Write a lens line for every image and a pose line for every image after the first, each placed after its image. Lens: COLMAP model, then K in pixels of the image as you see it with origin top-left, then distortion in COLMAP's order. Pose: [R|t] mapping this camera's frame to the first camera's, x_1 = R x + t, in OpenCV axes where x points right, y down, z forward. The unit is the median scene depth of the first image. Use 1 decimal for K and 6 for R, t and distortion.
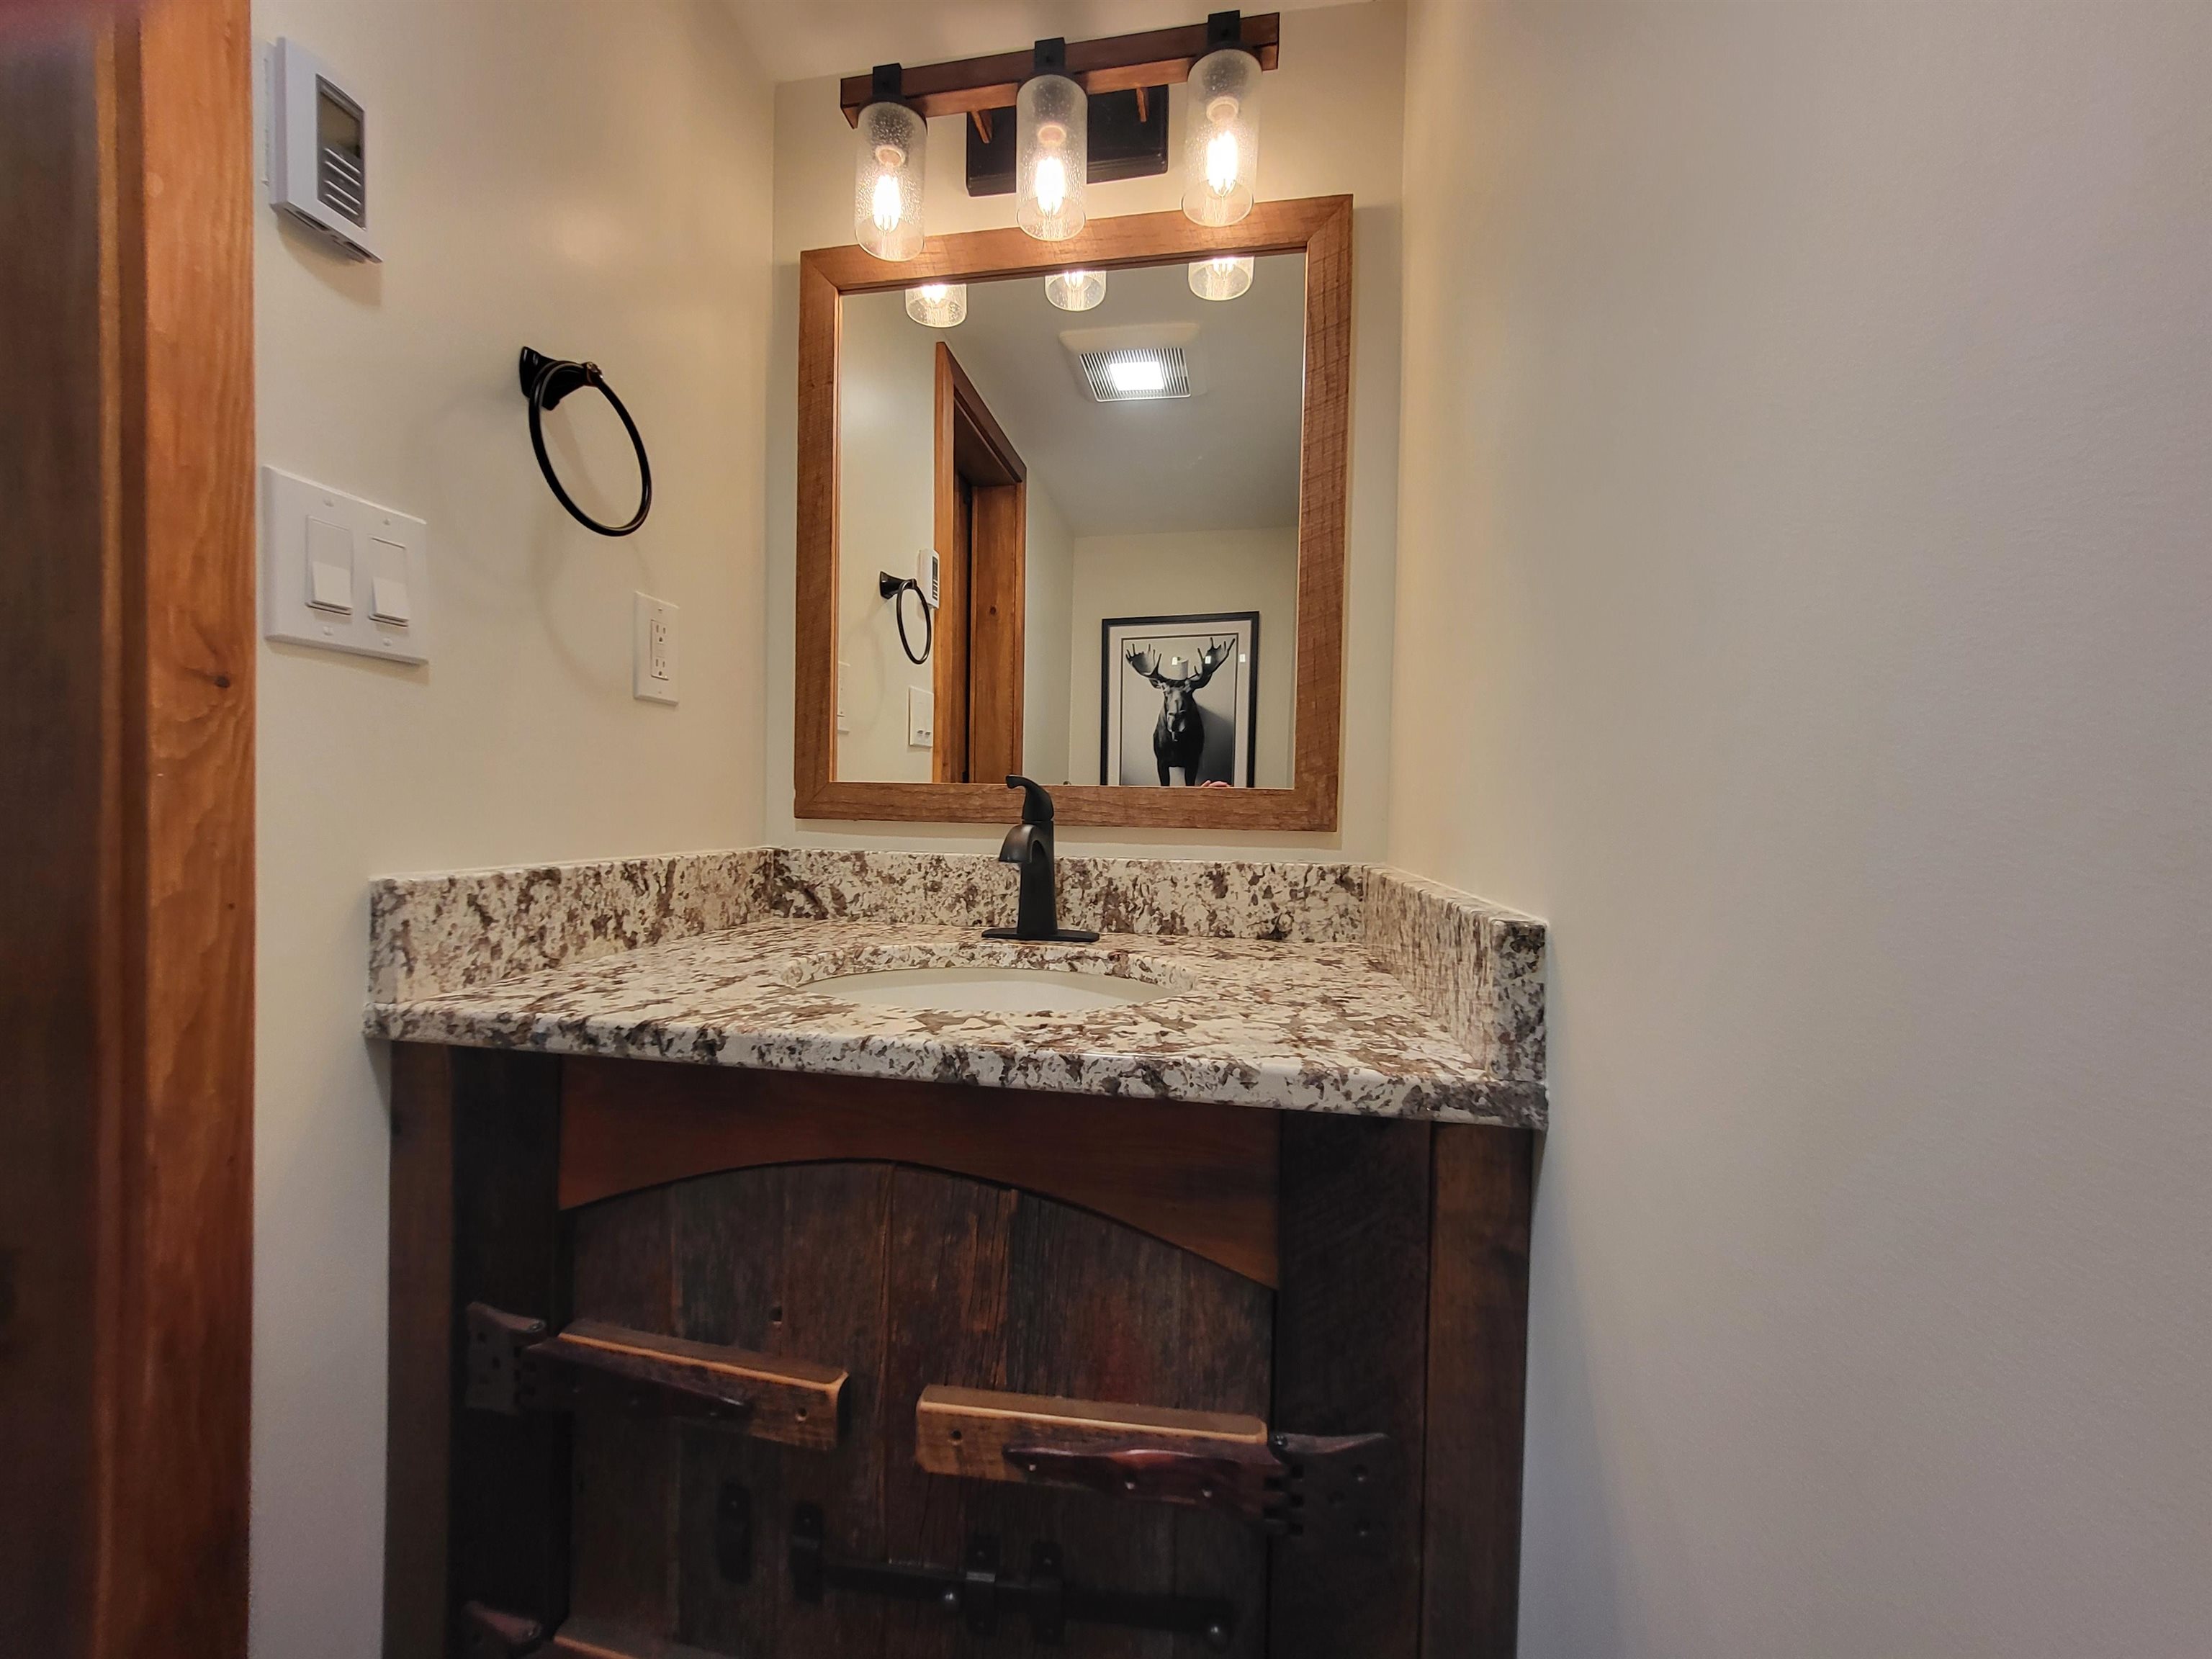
lens RADIAL K [[869.2, 0, 1094.3], [0, 869.2, 845.6], [0, 0, 1]] dist [0.003816, 0.000076]
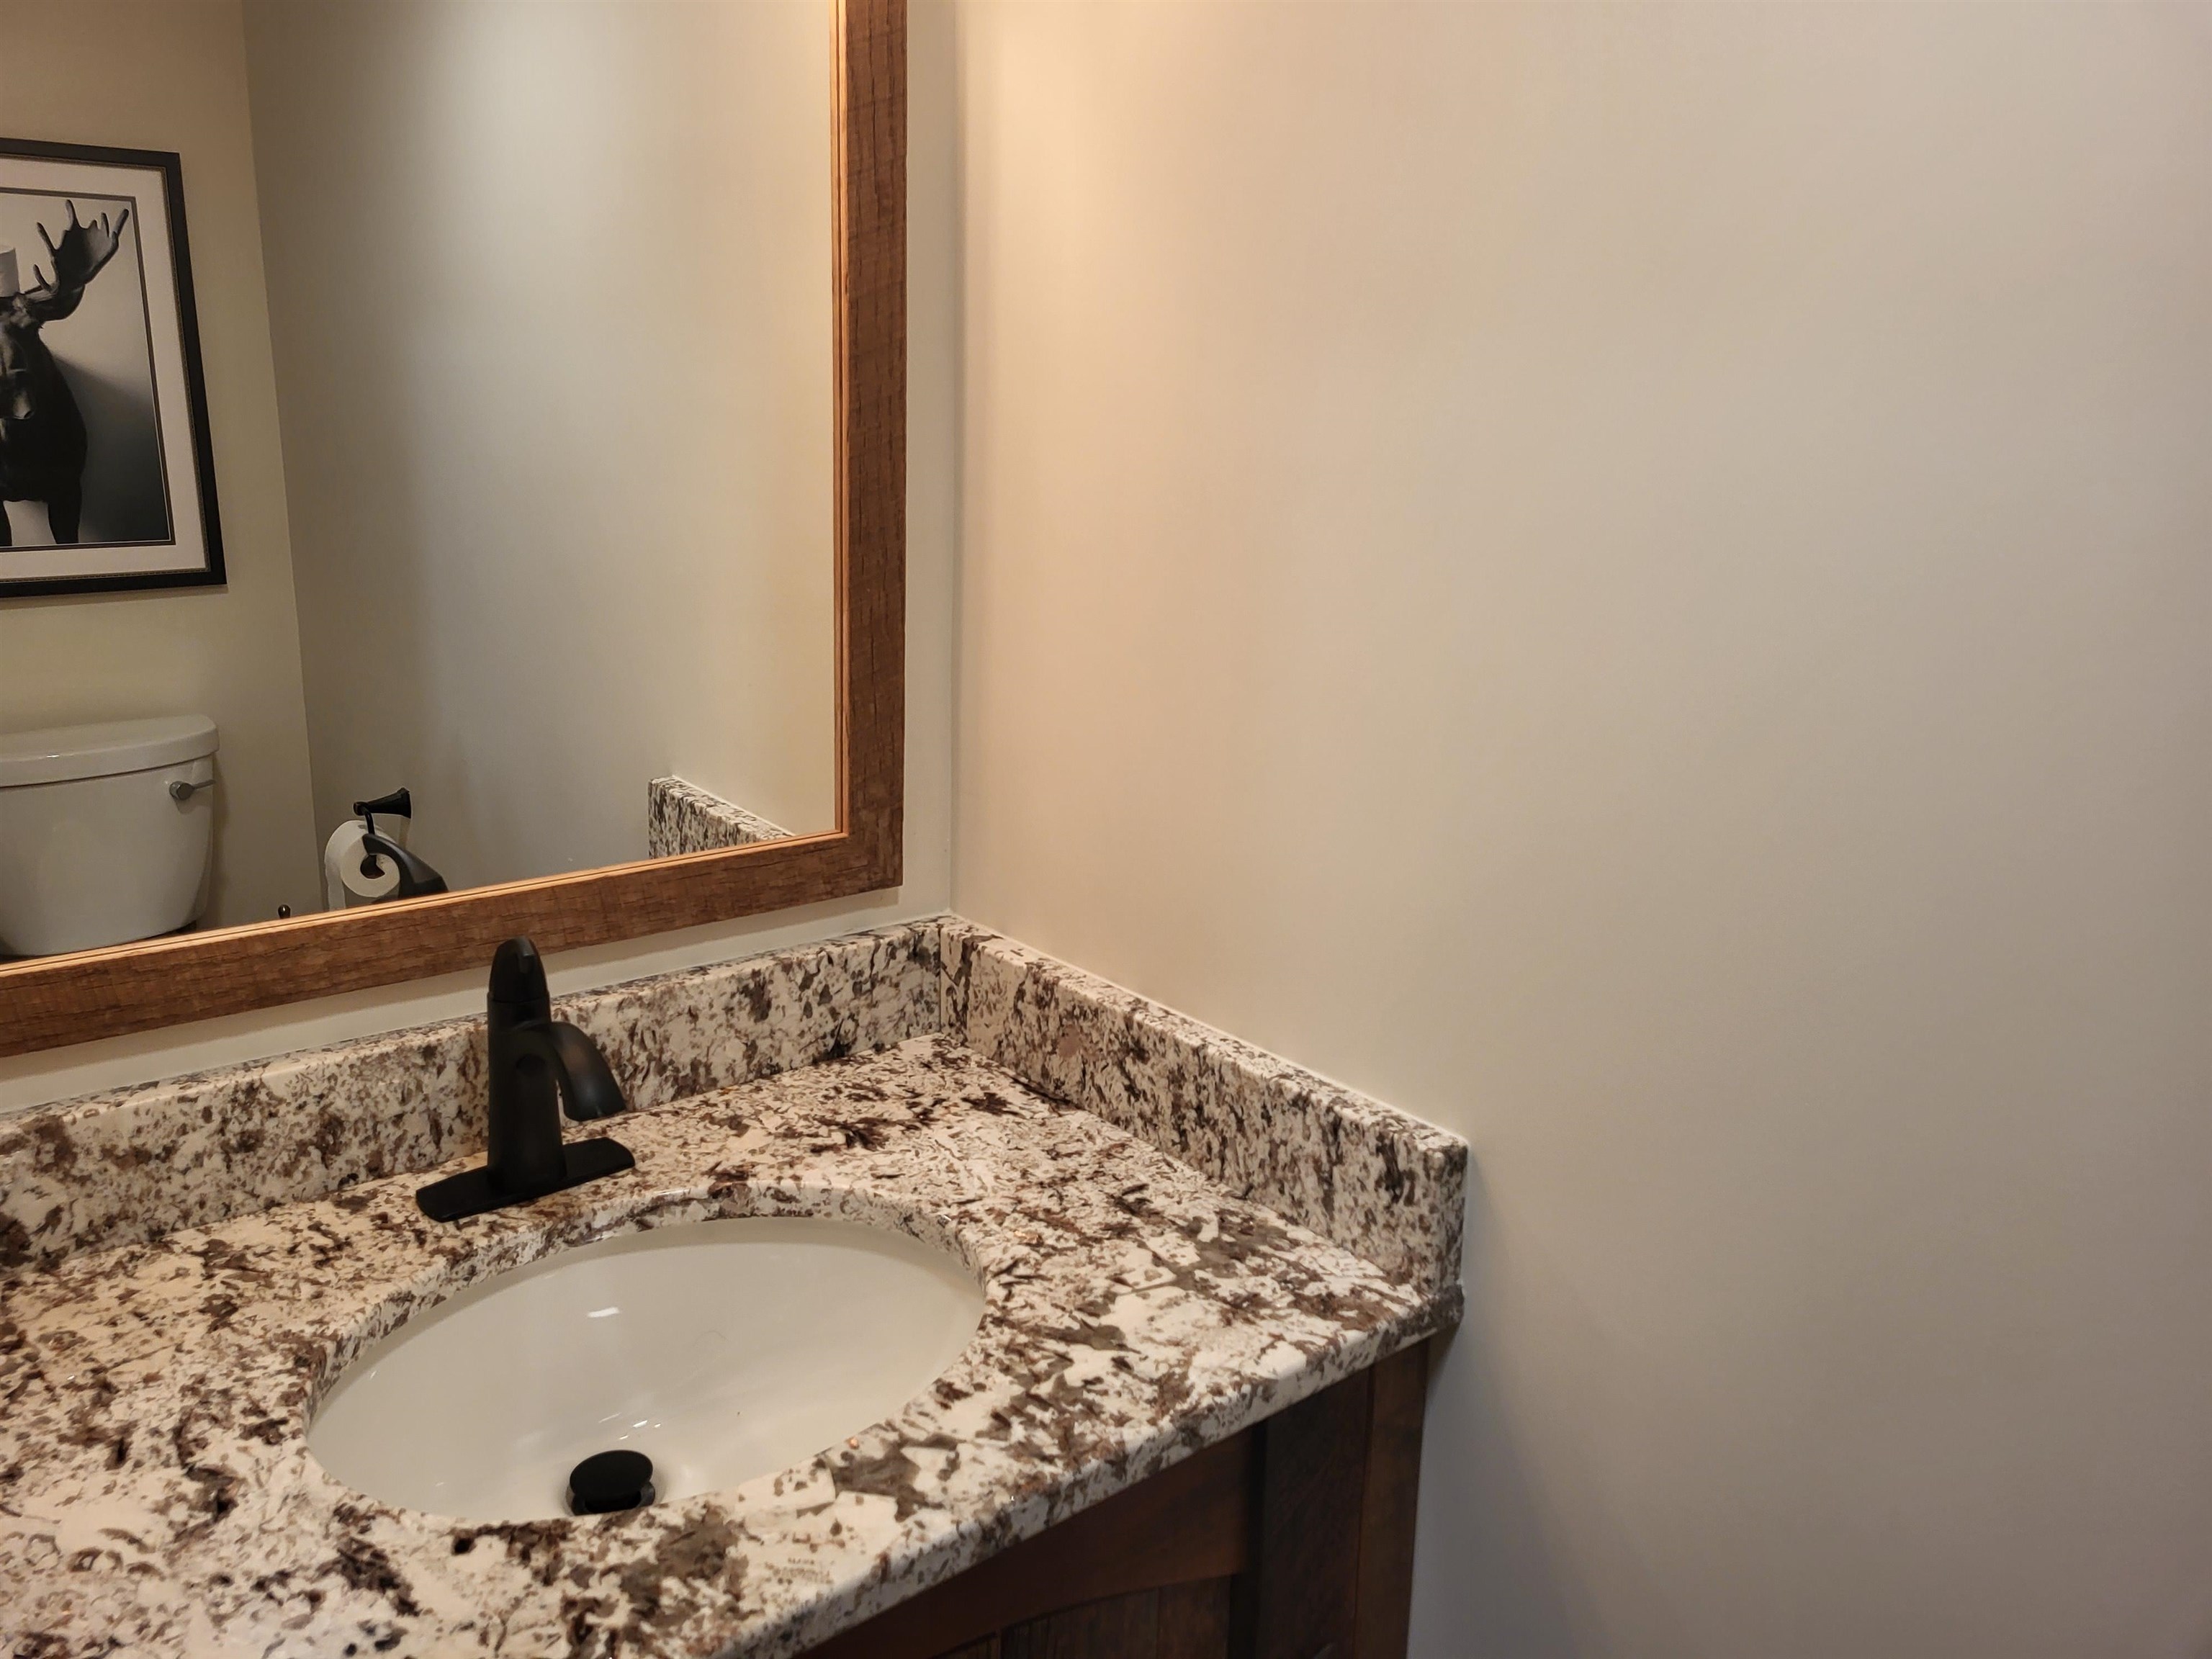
lens RADIAL K [[1664.8, 0, 1109.1], [0, 1664.8, 835.5], [0, 0, 1]] dist [0.046487, -0.033855]
pose [[0.647269, -0.195414, 0.736787, -0.568144], [0.006968, 0.968057, 0.250631, -0.377701], [-0.762230, -0.157092, 0.627955, 0.059315]]
